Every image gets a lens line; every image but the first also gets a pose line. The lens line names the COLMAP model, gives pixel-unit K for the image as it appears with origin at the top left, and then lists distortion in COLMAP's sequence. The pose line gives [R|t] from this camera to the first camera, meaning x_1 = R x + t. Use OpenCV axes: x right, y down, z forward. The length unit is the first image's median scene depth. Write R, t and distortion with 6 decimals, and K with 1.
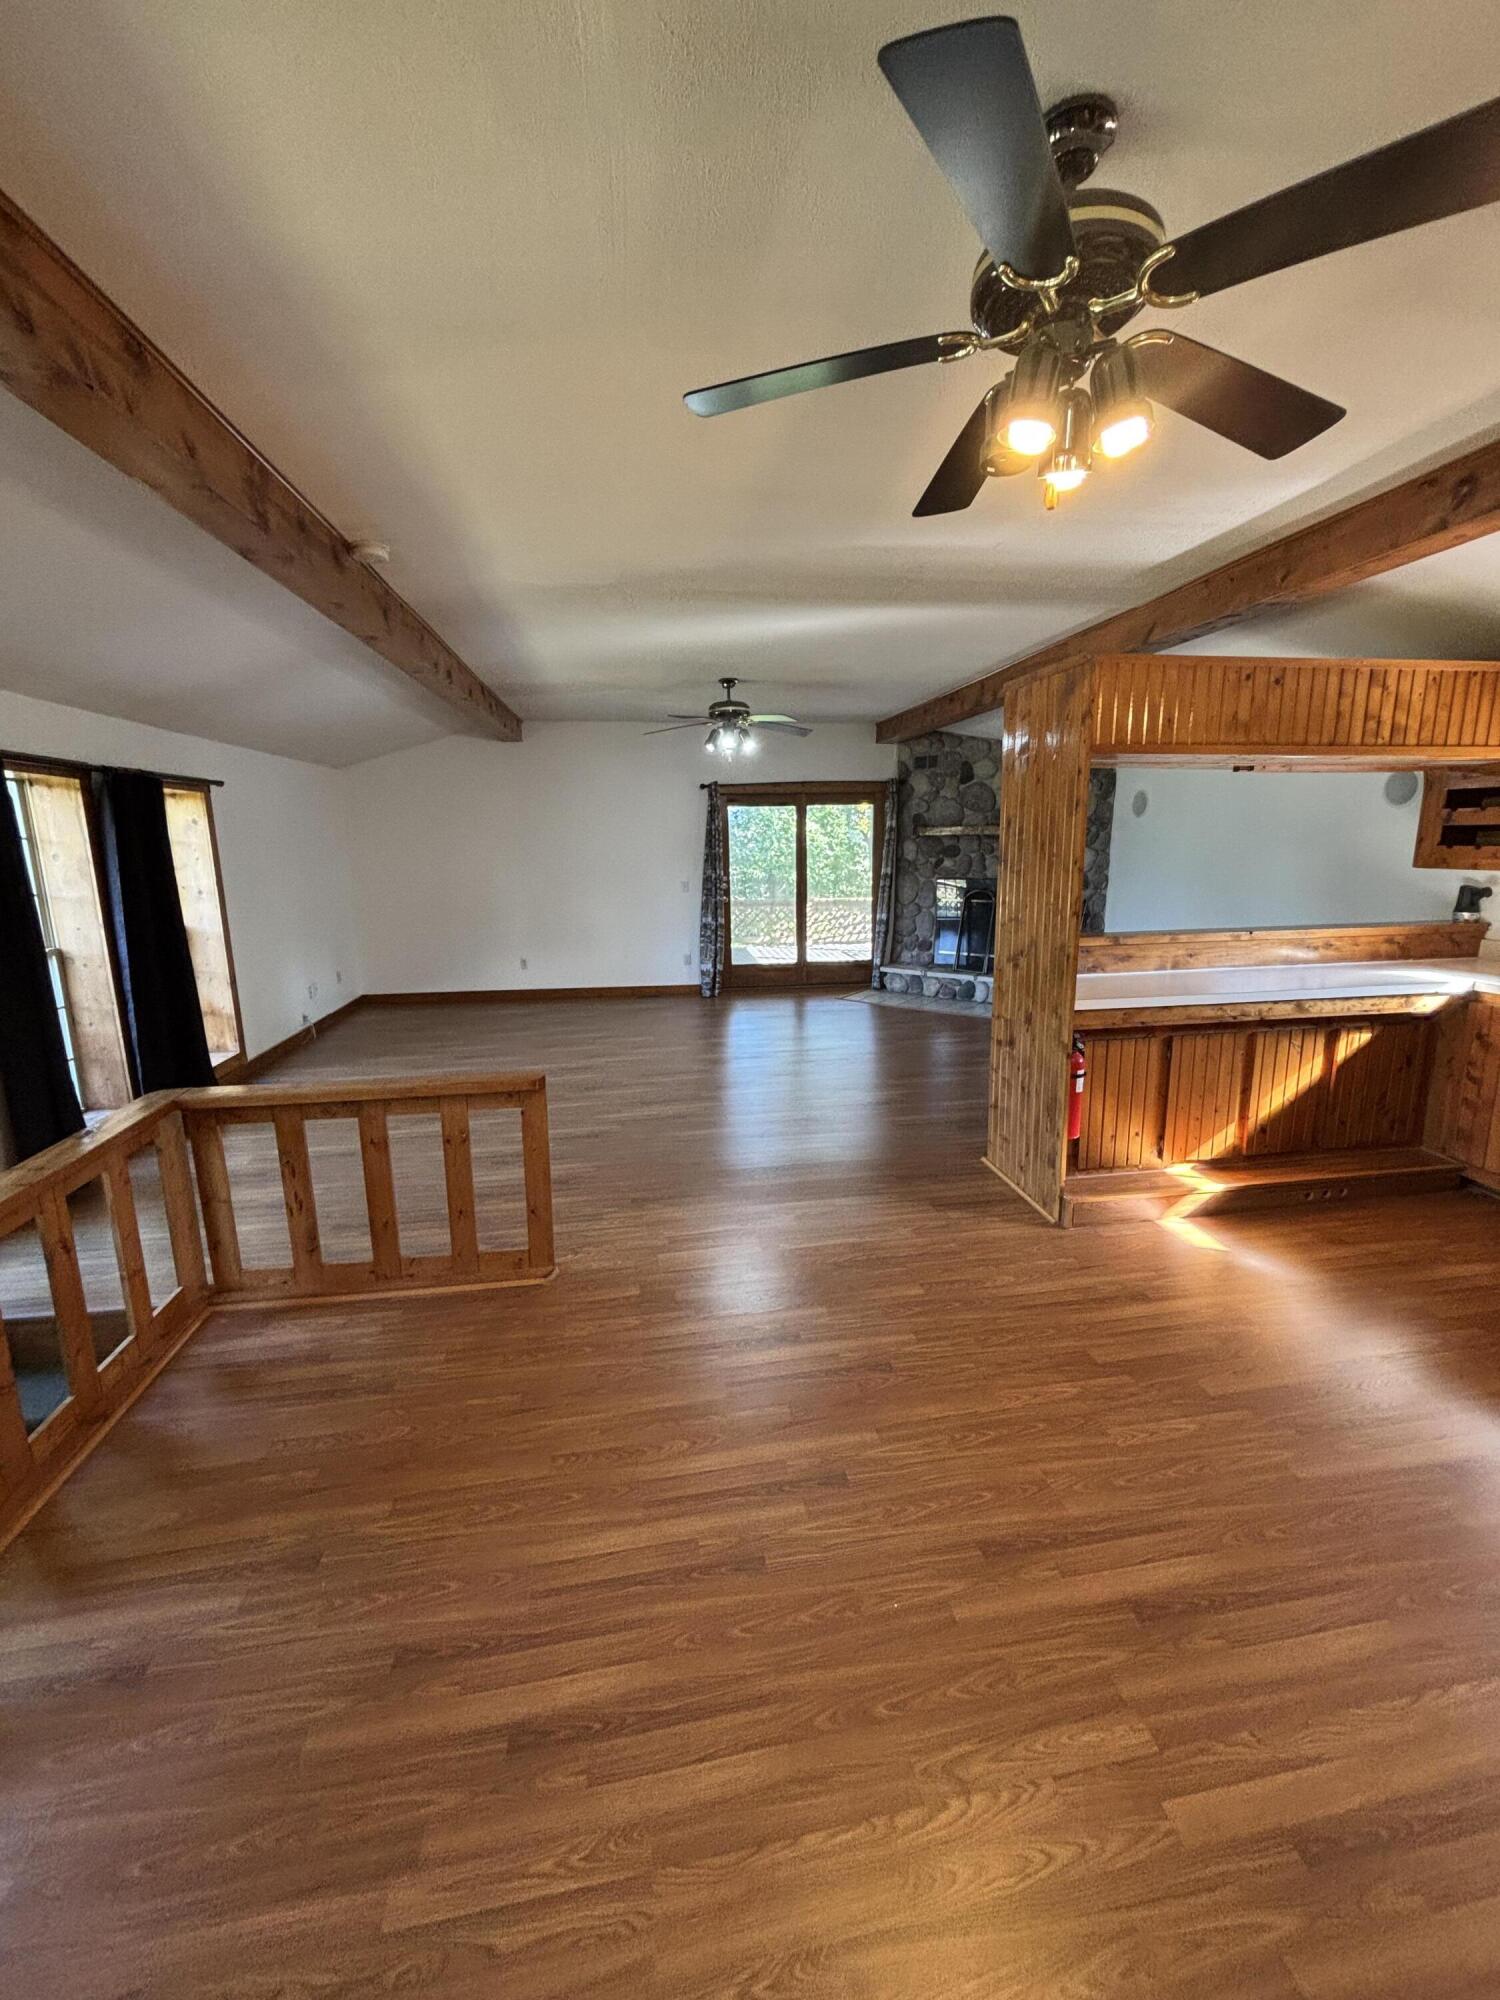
lens RADIAL K [[785.7, 0, 756.4], [0, 785.7, 983.6], [0, 0, 1]] dist [0.000125, -0.000111]
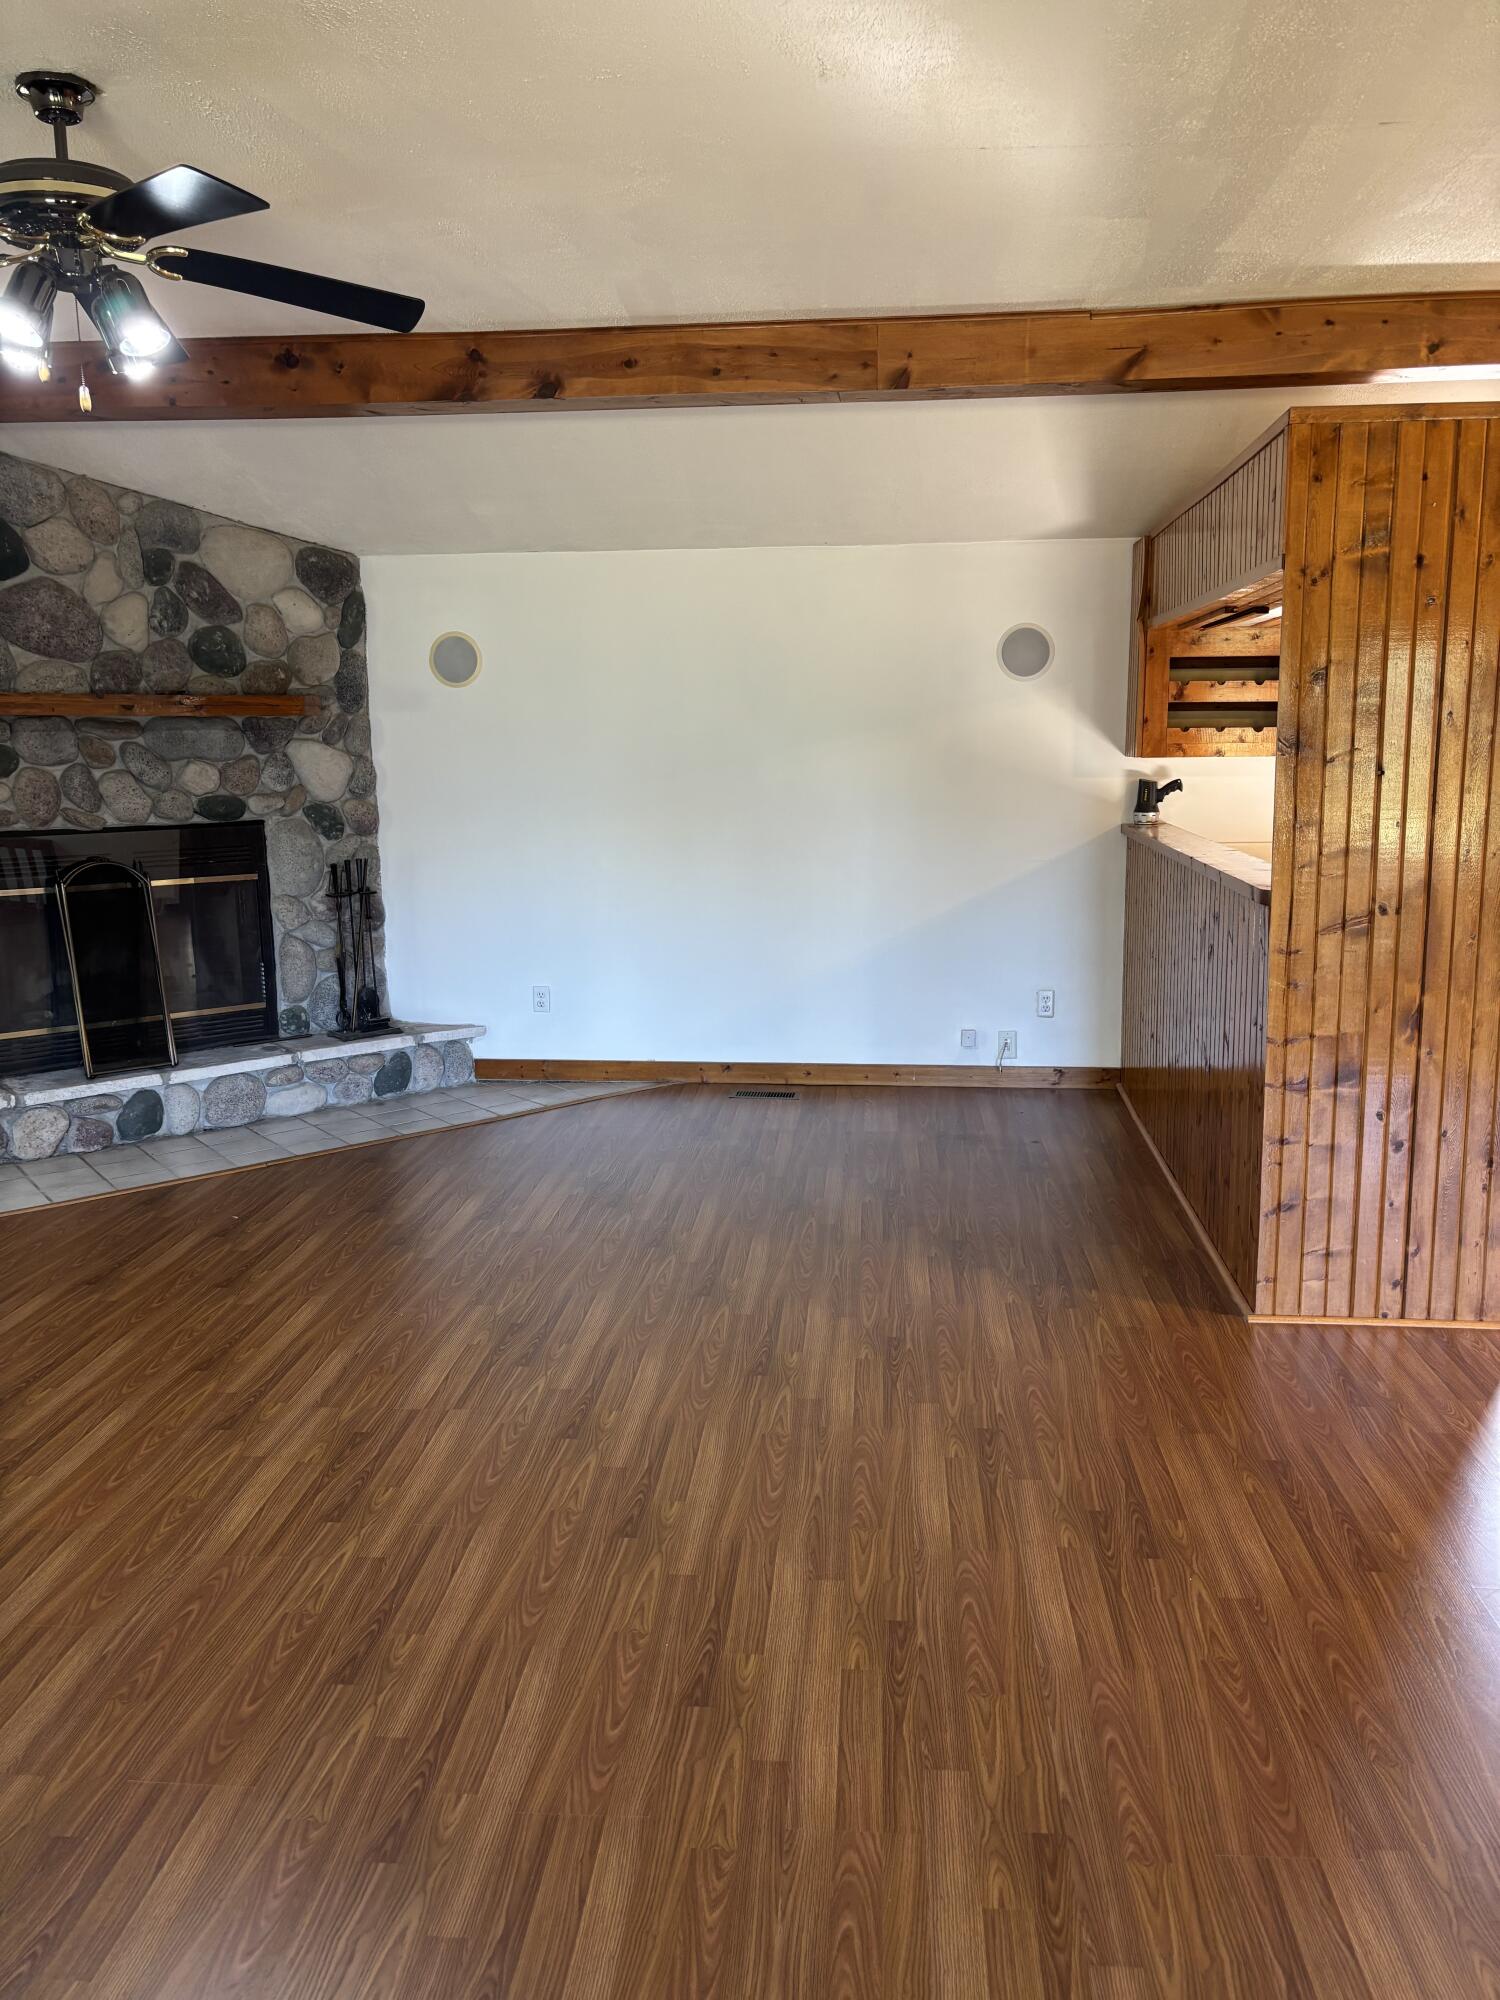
lens RADIAL K [[1489.9, 0, 743.7], [0, 1489.9, 1007.3], [0, 0, 1]] dist [-0.007818, 0.034293]
pose [[0.255408, -0.164948, 0.952659, -0.543759], [0.182573, 0.975840, 0.120014, -0.121092], [-0.949439, 0.143277, 0.279352, 0.779368]]
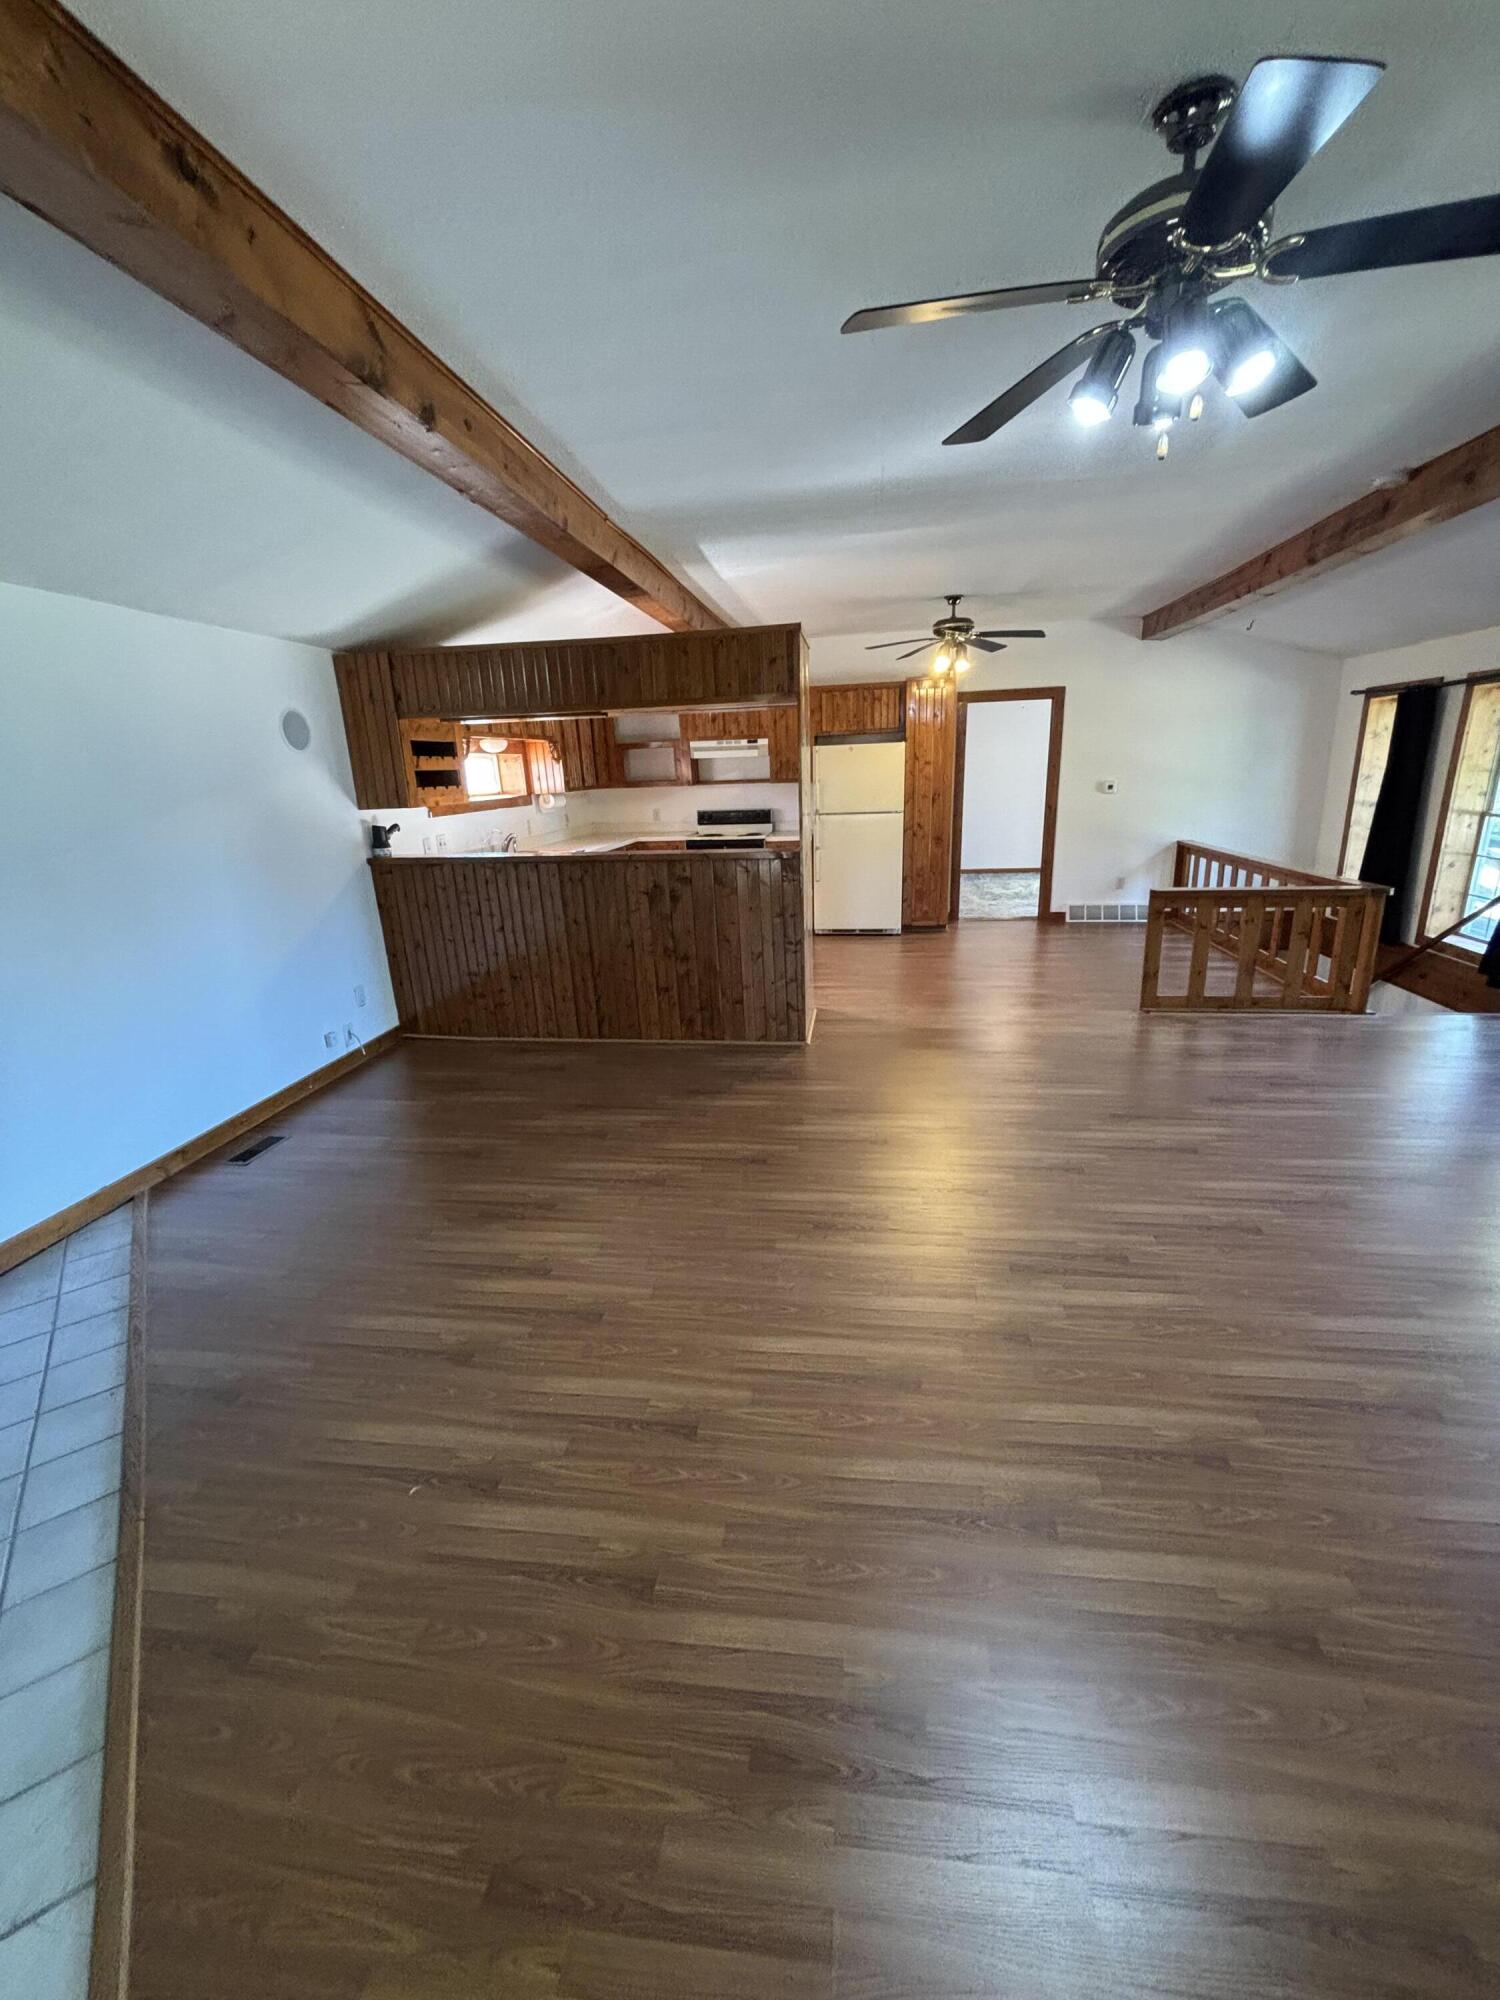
lens RADIAL K [[809.5, 0, 750.0], [0, 809.5, 1000.0], [0, 0, 1]] dist [-0.002184, -0.000362]
pose [[-0.953522, -0.032680, 0.299545, 0.010531], [0.106903, 0.892746, 0.437695, -0.280376], [-0.281722, 0.449374, -0.847759, 1.544090]]
